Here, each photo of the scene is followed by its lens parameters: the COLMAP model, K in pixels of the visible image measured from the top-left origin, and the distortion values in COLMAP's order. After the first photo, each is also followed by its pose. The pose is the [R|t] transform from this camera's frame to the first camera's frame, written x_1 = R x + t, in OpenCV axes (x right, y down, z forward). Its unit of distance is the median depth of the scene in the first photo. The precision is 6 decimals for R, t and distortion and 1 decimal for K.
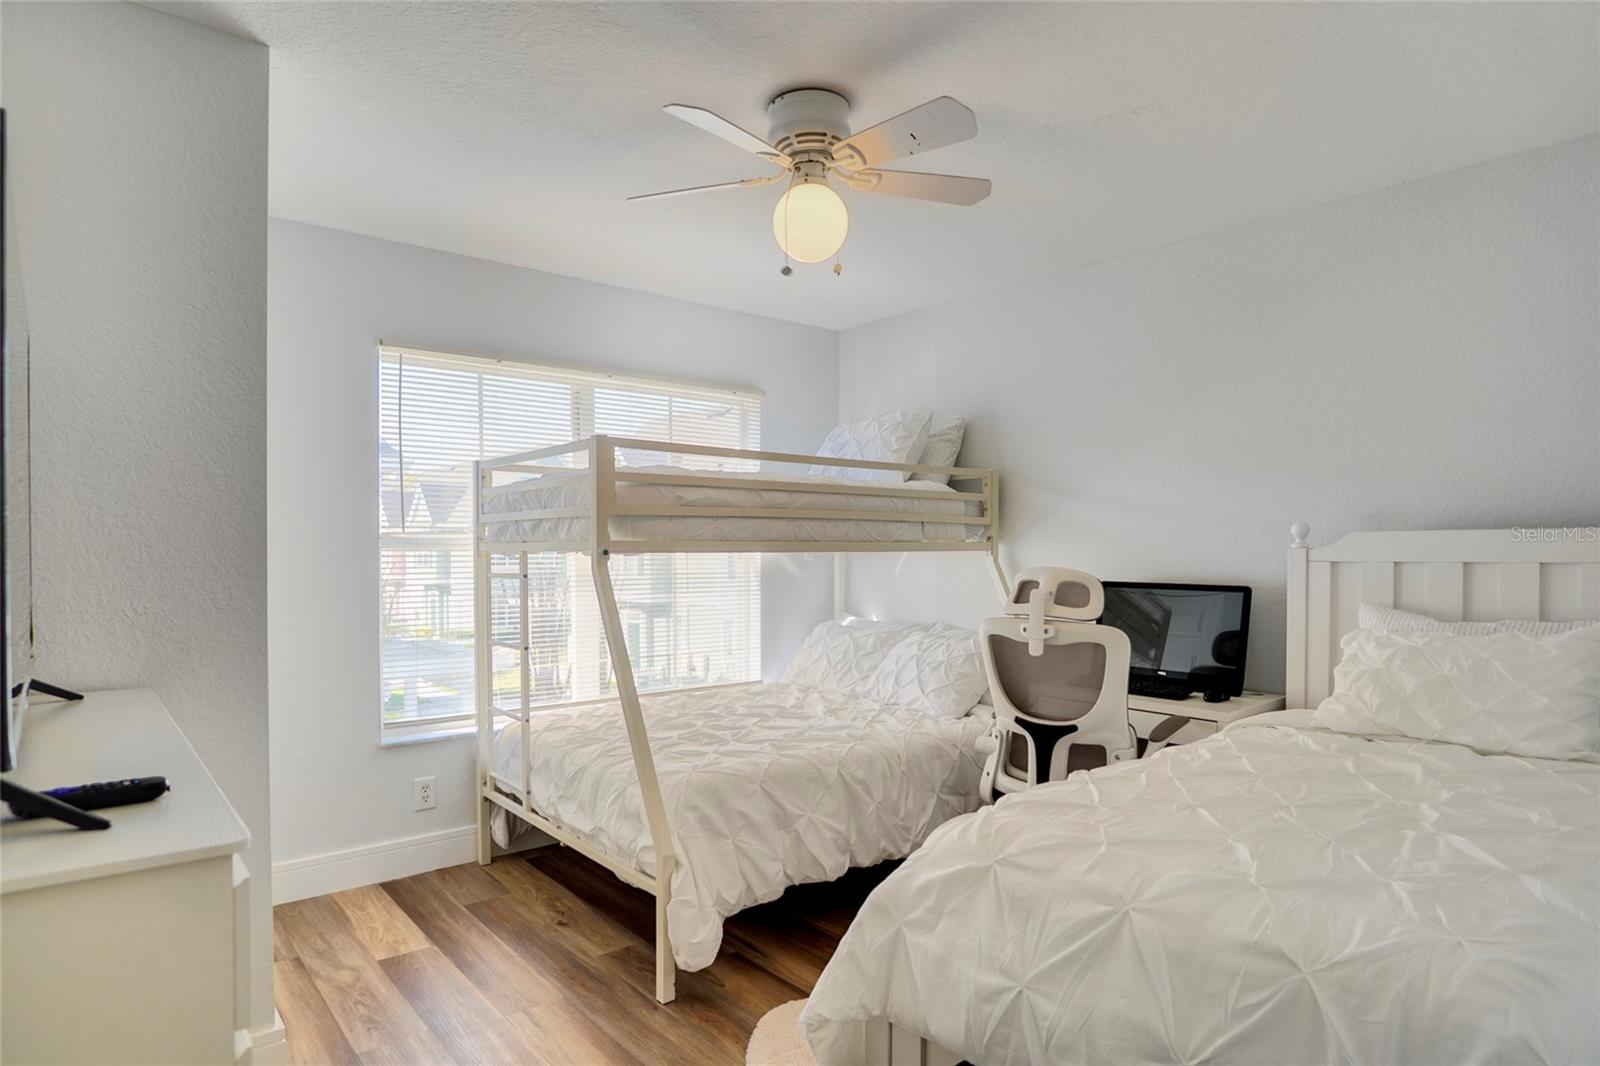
lens RADIAL K [[917.6, 0, 796.5], [0, 917.6, 558.0], [0, 0, 1]] dist [-0.020469, 0.000695]
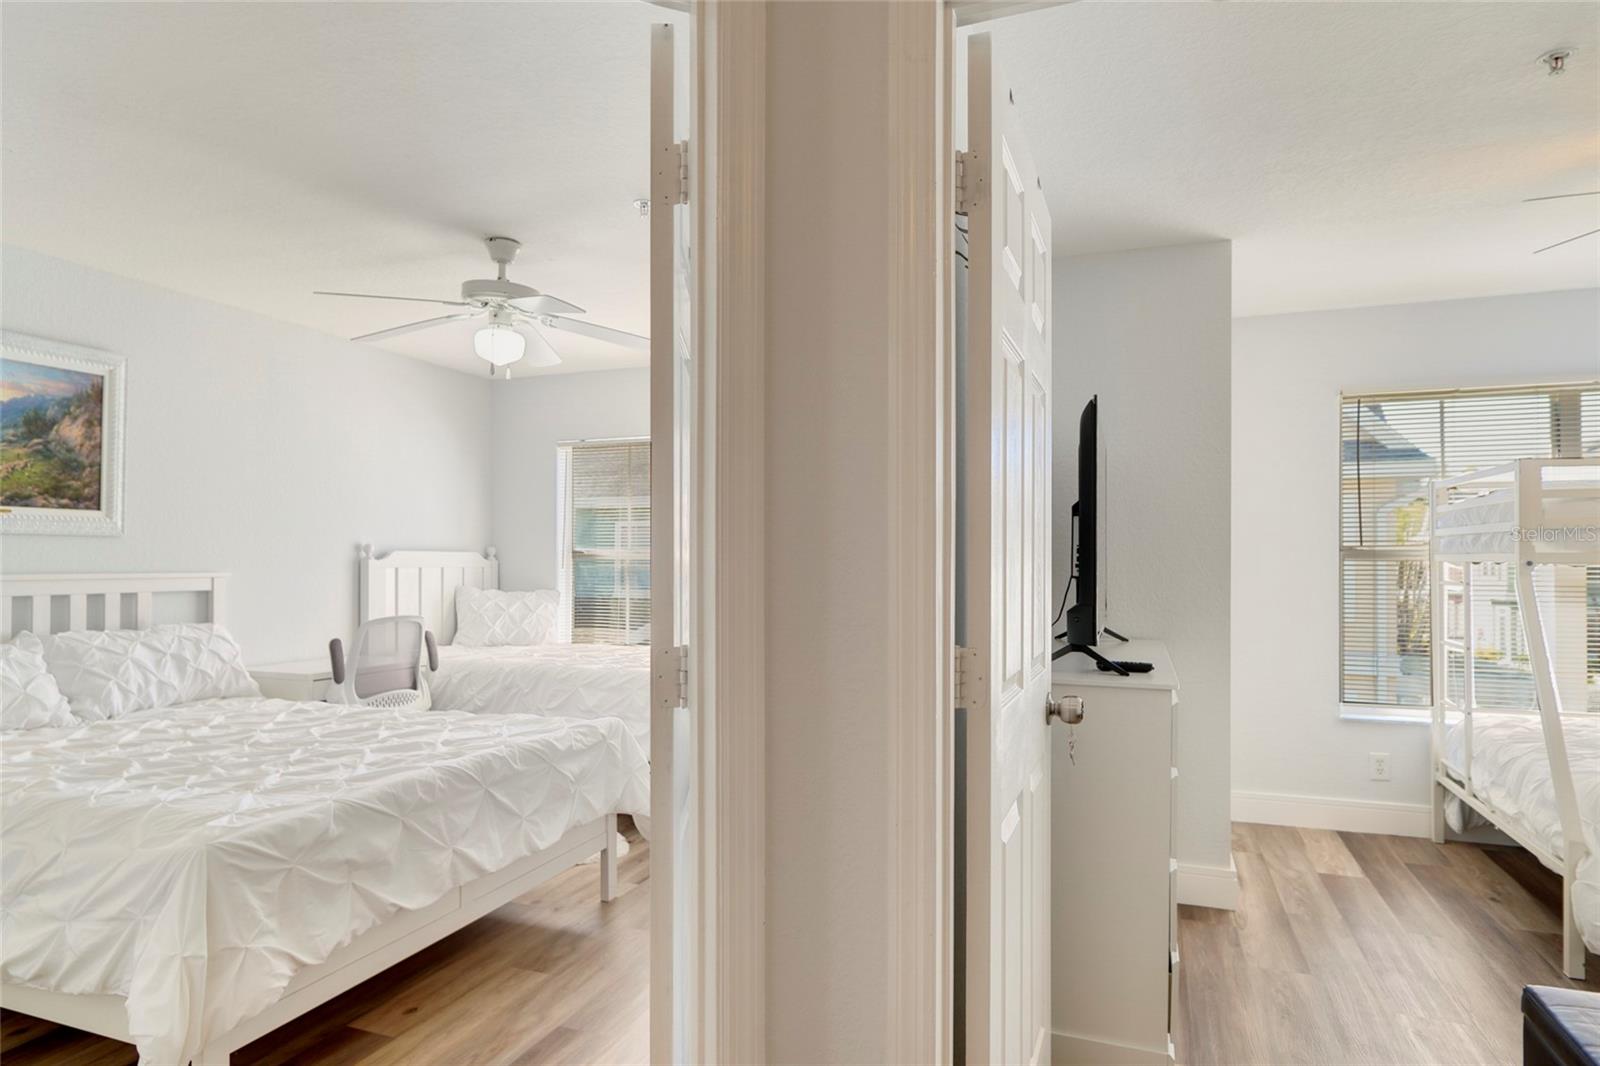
lens RADIAL K [[917.6, 0, 796.5], [0, 917.6, 558.0], [0, 0, 1]] dist [-0.020469, 0.000695]
pose [[0.507593, 0.002330, -0.861594, 0.263496], [-0.010073, 0.999944, -0.003230, -0.000394], [0.861538, 0.010318, 0.507588, -0.294013]]
